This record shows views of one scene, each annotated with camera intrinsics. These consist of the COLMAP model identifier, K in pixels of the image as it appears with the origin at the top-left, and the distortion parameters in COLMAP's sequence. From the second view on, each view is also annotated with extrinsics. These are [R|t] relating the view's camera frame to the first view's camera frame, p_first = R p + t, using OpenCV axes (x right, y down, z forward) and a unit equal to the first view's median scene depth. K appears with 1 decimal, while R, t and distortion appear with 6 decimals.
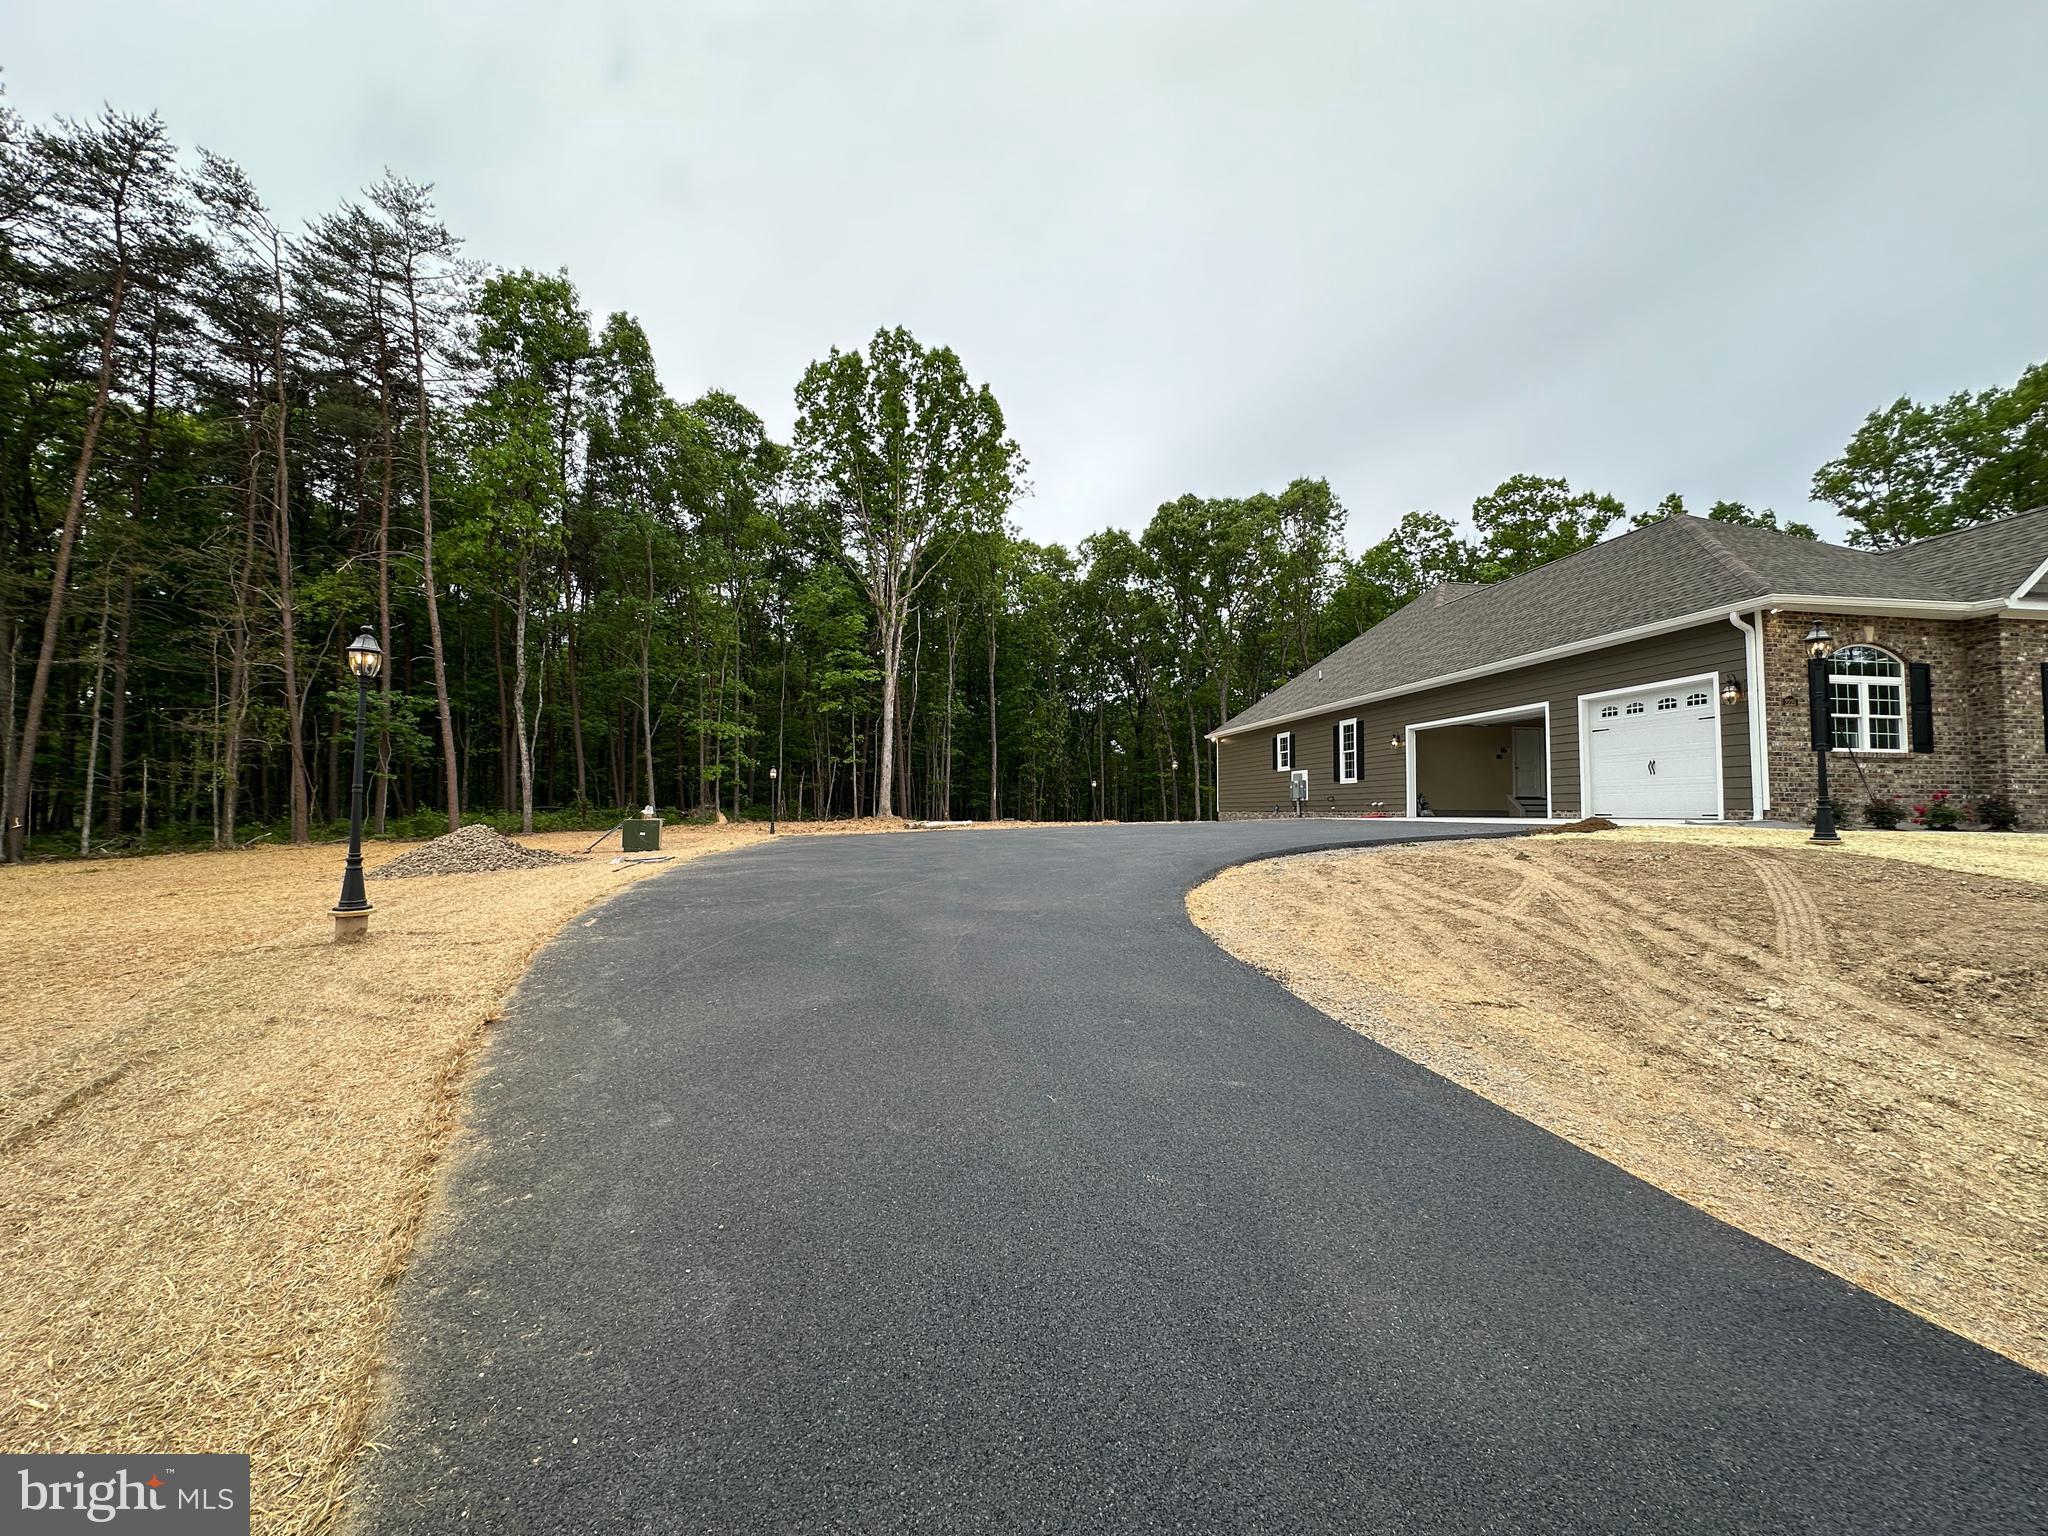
lens RADIAL K [[811.4, 0, 1024.0], [0, 811.4, 768.0], [0, 0, 1]] dist [-0.001947, 0.000400]
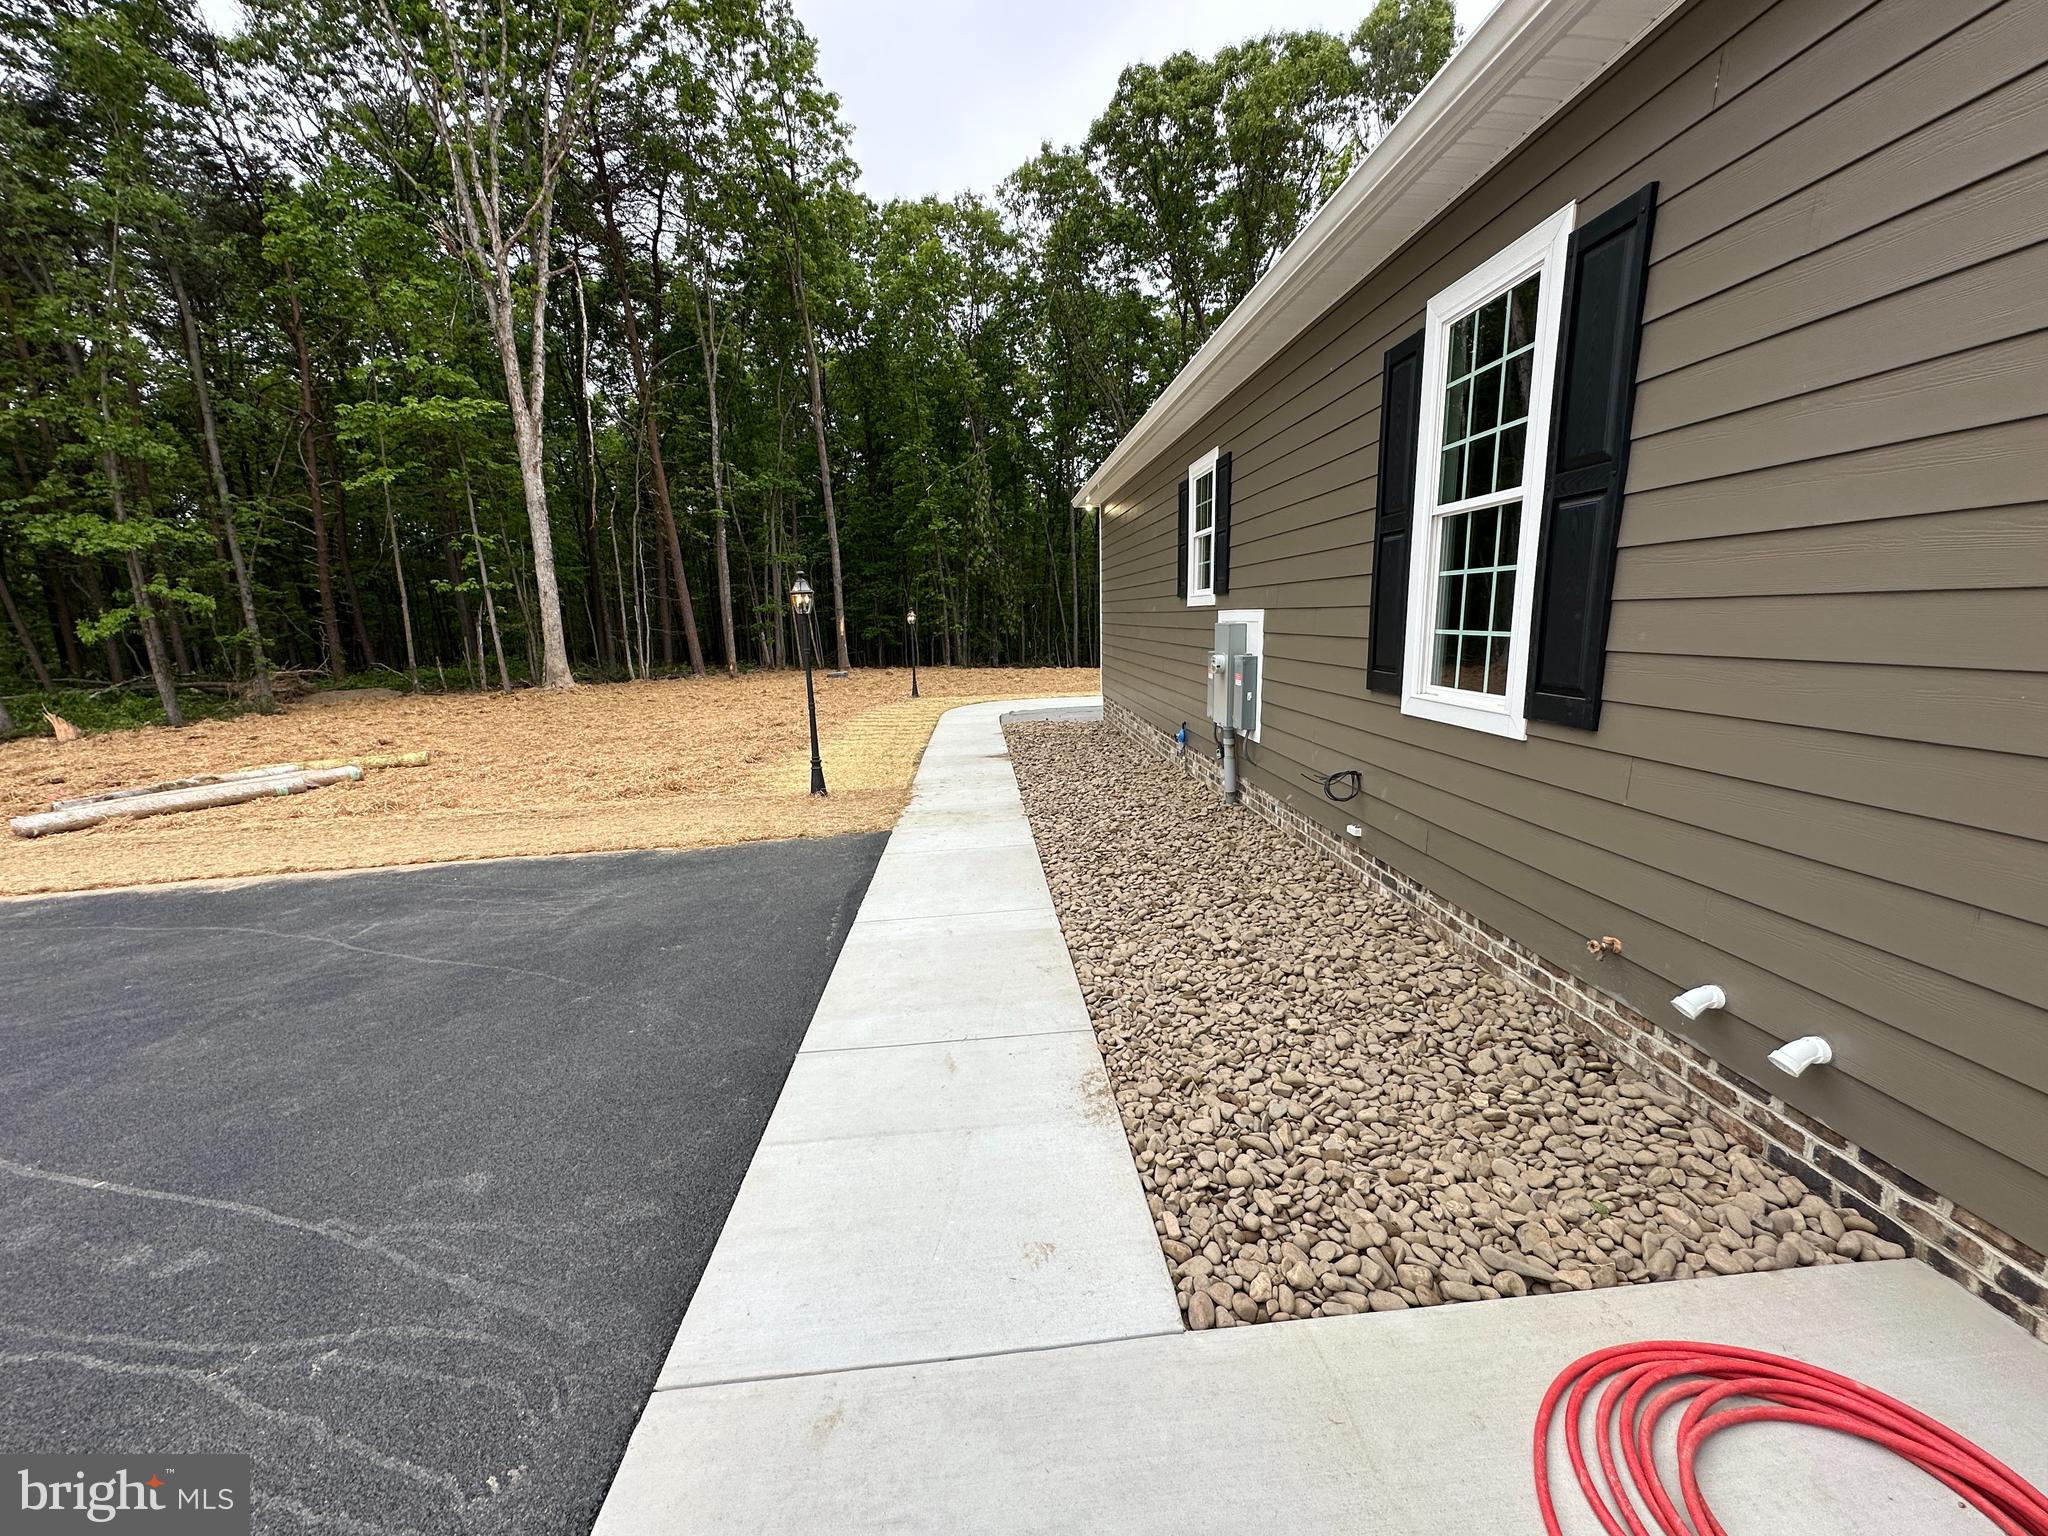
lens RADIAL K [[811.4, 0, 1024.0], [0, 811.4, 768.0], [0, 0, 1]] dist [-0.001947, 0.000400]
pose [[0.997386, 0.010248, -0.071522, 0.195578], [0.006899, 0.971859, 0.235463, -0.005456], [0.071922, -0.235341, 0.969248, 0.499773]]
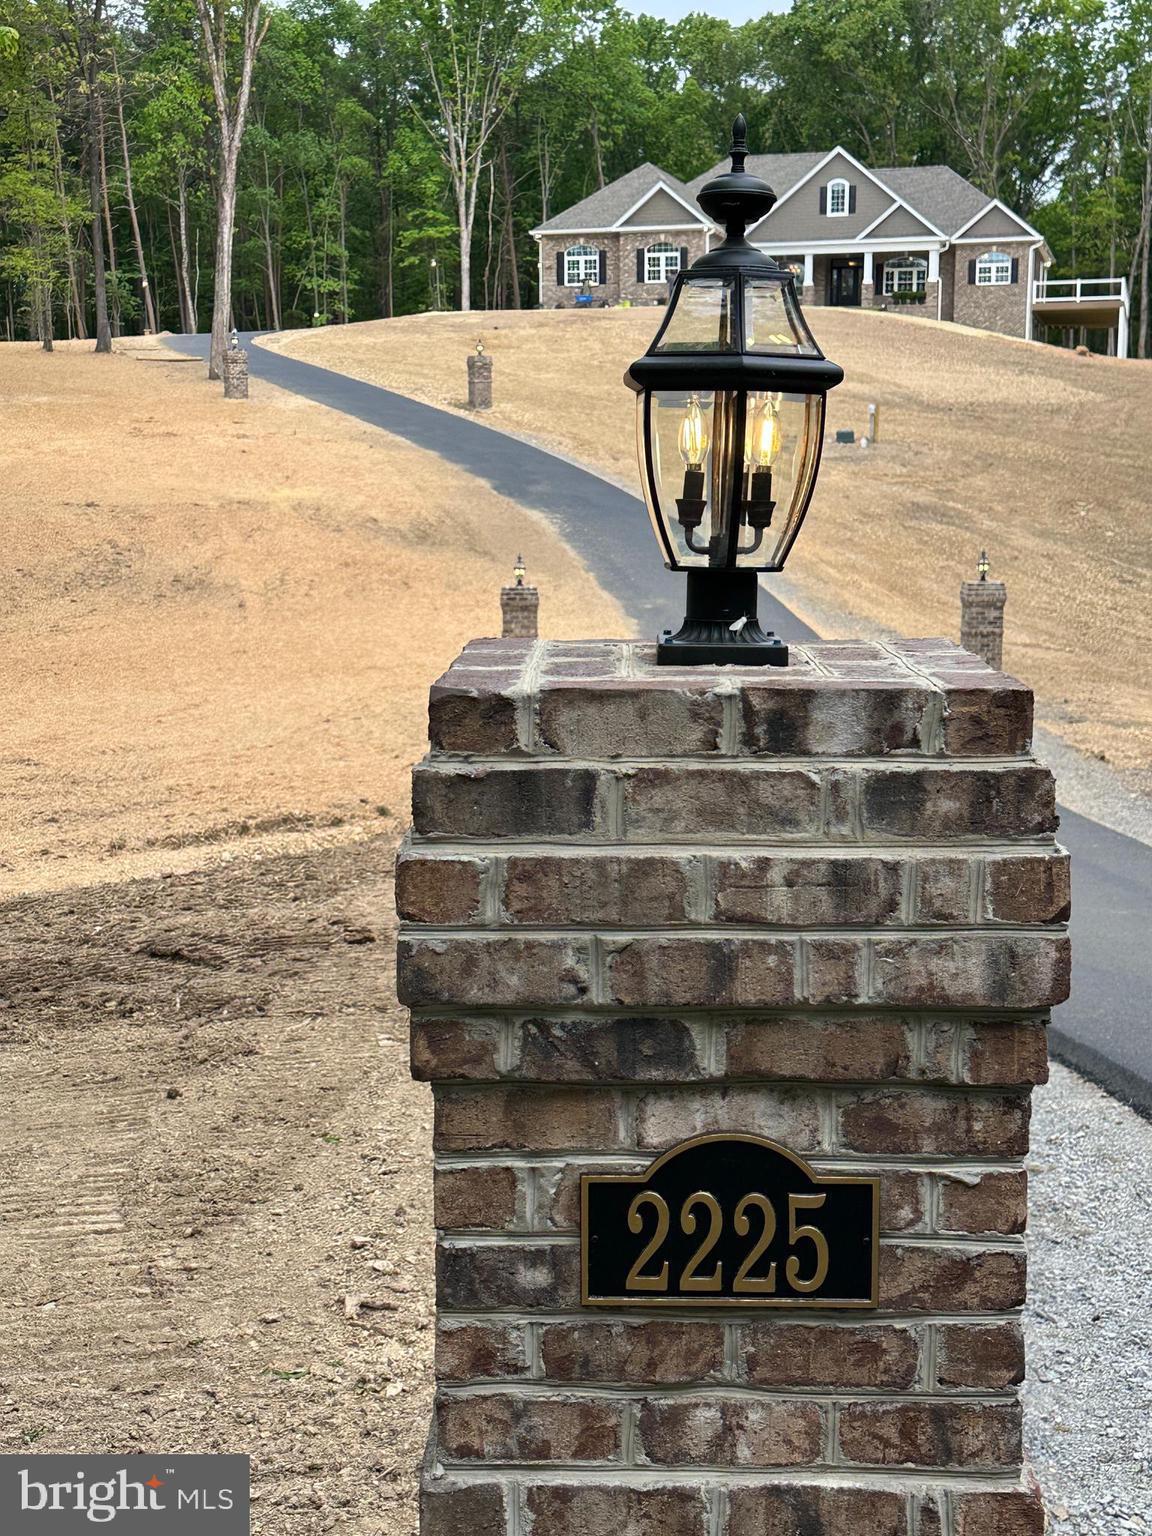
lens RADIAL K [[2108.1, 0, 576.0], [0, 2108.1, 768.0], [0, 0, 1]] dist [0.231084, -0.590862]
pose [[0.915988, 0.046861, -0.398459, 1.234639], [0.031723, 0.981587, 0.188364, 0.070863], [0.399949, -0.185180, 0.897636, -1.811961]]
